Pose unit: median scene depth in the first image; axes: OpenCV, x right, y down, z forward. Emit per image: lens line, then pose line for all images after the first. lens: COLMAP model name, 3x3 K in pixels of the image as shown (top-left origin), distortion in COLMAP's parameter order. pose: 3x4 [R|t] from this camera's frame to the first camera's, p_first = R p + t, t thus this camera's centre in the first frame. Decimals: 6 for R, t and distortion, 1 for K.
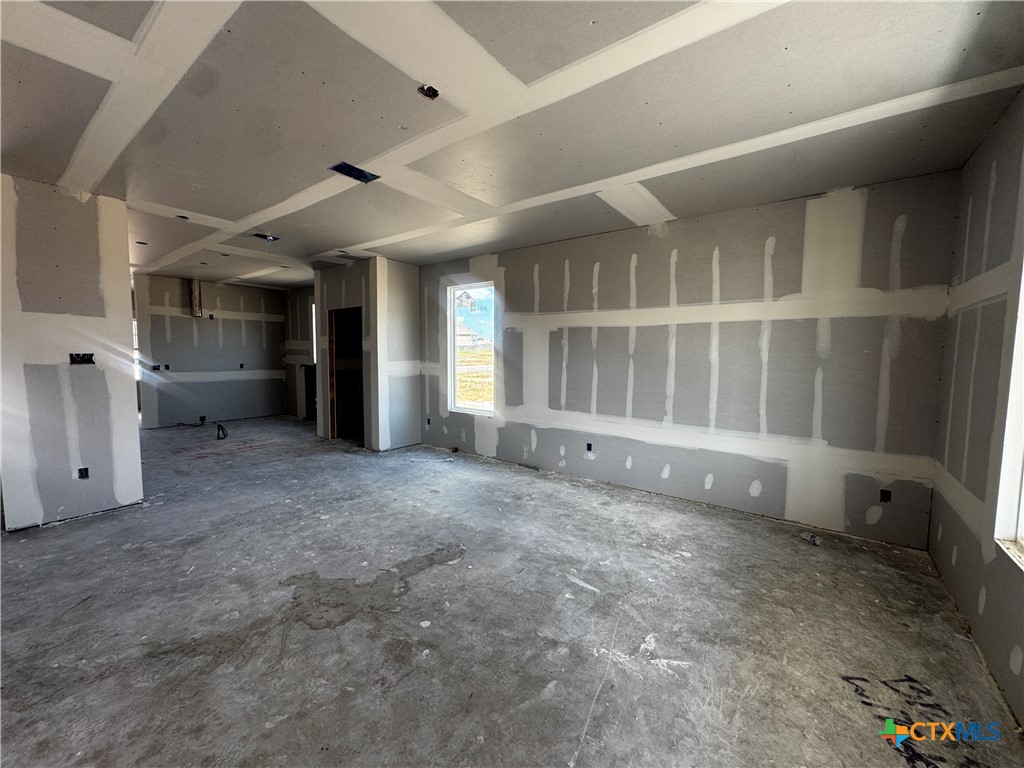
lens RADIAL K [[409.1, 0, 510.9], [0, 409.1, 383.1], [0, 0, 1]] dist [-0.006310, 0.001112]
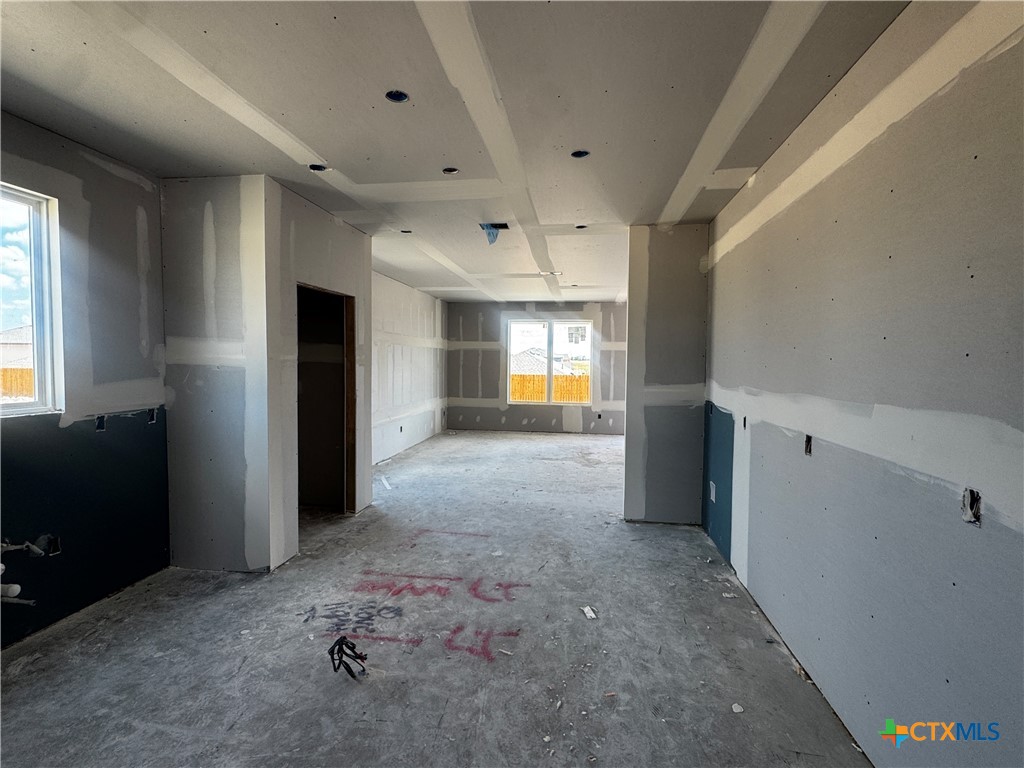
lens RADIAL K [[501.1, 0, 507.7], [0, 501.1, 386.2], [0, 0, 1]] dist [-0.005724, -0.000639]
pose [[-0.484512, -0.059658, 0.872748, -1.292013], [0.048666, 0.994289, 0.094984, -0.119548], [-0.873430, 0.088494, -0.478841, 1.281236]]
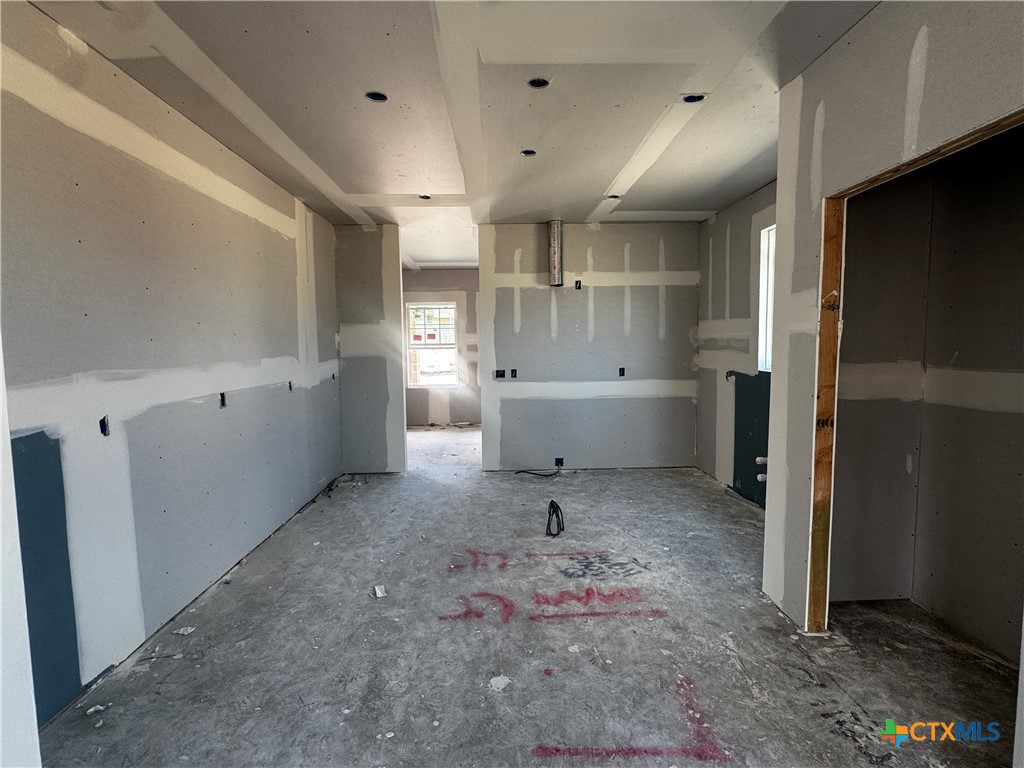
lens RADIAL K [[501.1, 0, 512.8], [0, 501.1, 388.6], [0, 0, 1]] dist [-0.005724, -0.000639]
pose [[0.635707, 0.049366, -0.770351, -0.371663], [-0.037889, 0.998746, 0.032736, -0.056880], [0.771000, 0.008378, 0.636780, 0.725765]]
